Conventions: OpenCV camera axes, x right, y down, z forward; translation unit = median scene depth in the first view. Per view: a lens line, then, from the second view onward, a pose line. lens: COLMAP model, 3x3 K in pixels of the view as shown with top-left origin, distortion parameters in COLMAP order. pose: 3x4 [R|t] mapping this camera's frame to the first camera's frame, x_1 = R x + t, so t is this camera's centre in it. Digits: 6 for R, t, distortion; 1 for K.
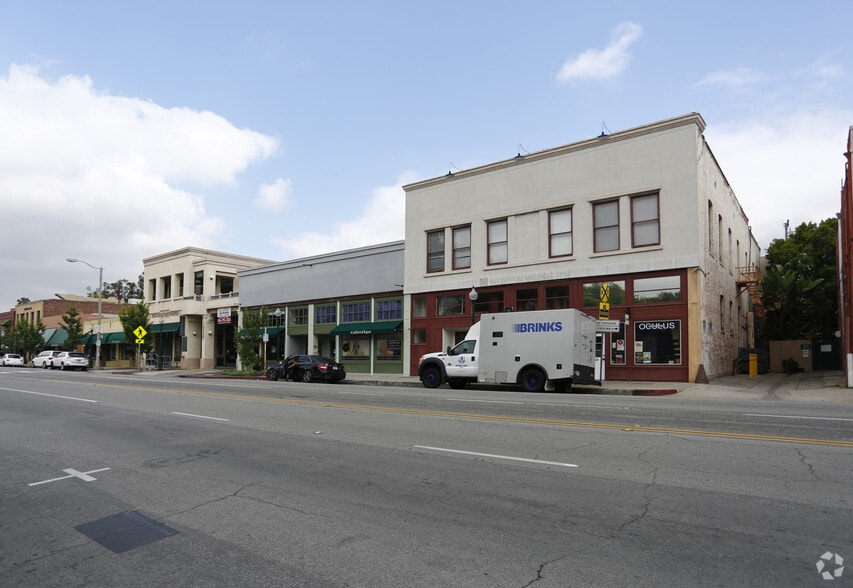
lens RADIAL K [[478.4, 0, 412.0], [0, 478.4, 328.7], [0, 0, 1]] dist [-0.015035, 0.000173]
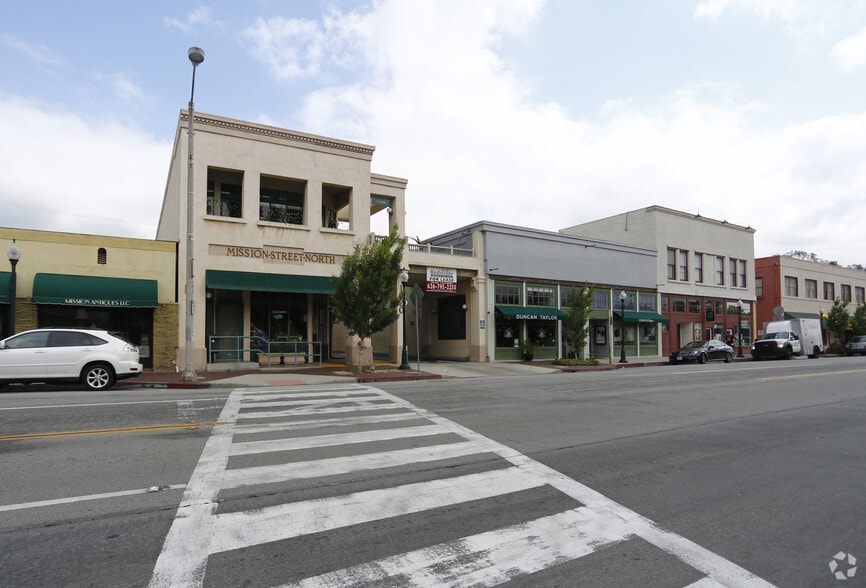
lens RADIAL K [[542.0, 0, 423.8], [0, 542.0, 330.3], [0, 0, 1]] dist [-0.064463, 0.004709]
pose [[0.360694, 0.024118, 0.932372, -1.133526], [-0.047630, 0.998838, -0.007411, 0.049811], [-0.931467, -0.041735, 0.361424, 0.777235]]
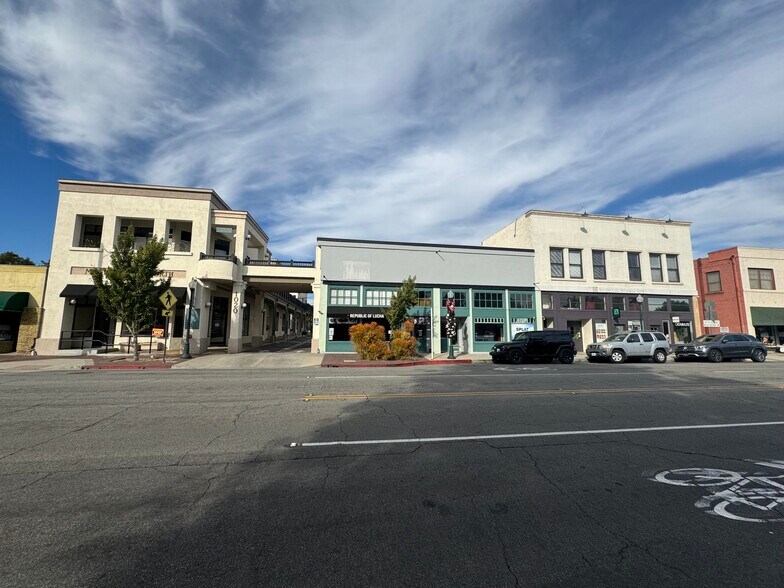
lens RADIAL K [[307.0, 0, 394.8], [0, 307.0, 291.1], [0, 0, 1]] dist [-0.000147, -0.000430]
pose [[0.703396, 0.099045, 0.703864, -0.648788], [-0.049361, 0.994660, -0.090637, 0.019348], [-0.709082, 0.029010, 0.704529, 0.498947]]
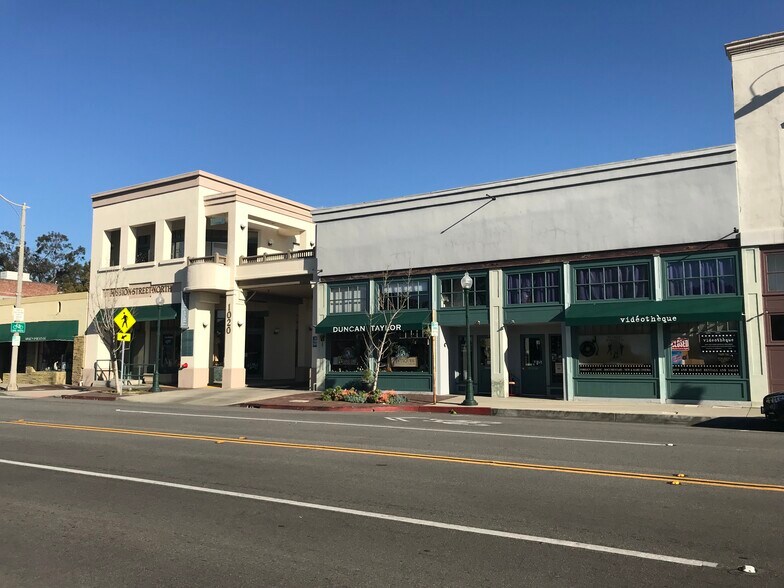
lens RADIAL K [[636.3, 0, 384.5], [0, 636.3, 291.6], [0, 0, 1]] dist [0.039183, -0.013333]
pose [[0.996412, 0.012161, 0.083759, -0.339445], [-0.007499, 0.998416, -0.055754, 0.013609], [-0.084304, 0.054926, 0.994925, 0.252597]]
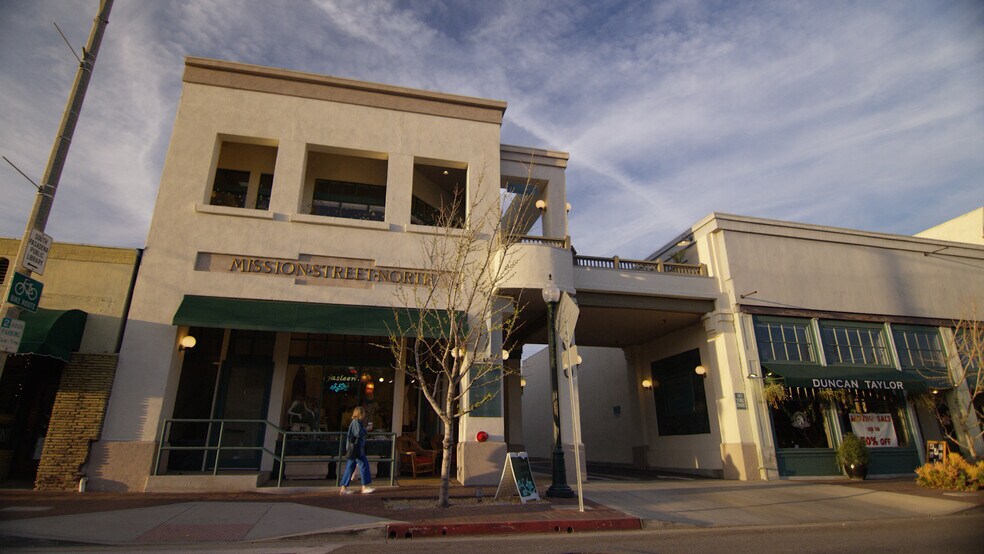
lens RADIAL K [[526.4, 0, 492.7], [0, 526.4, 255.6], [0, 0, 1]] dist [-0.008409, -0.002506]
pose [[0.641247, 0.272652, 0.717261, -0.790714], [-0.044987, 0.946494, -0.319571, 0.062288], [-0.766015, 0.172656, 0.619202, 0.865000]]
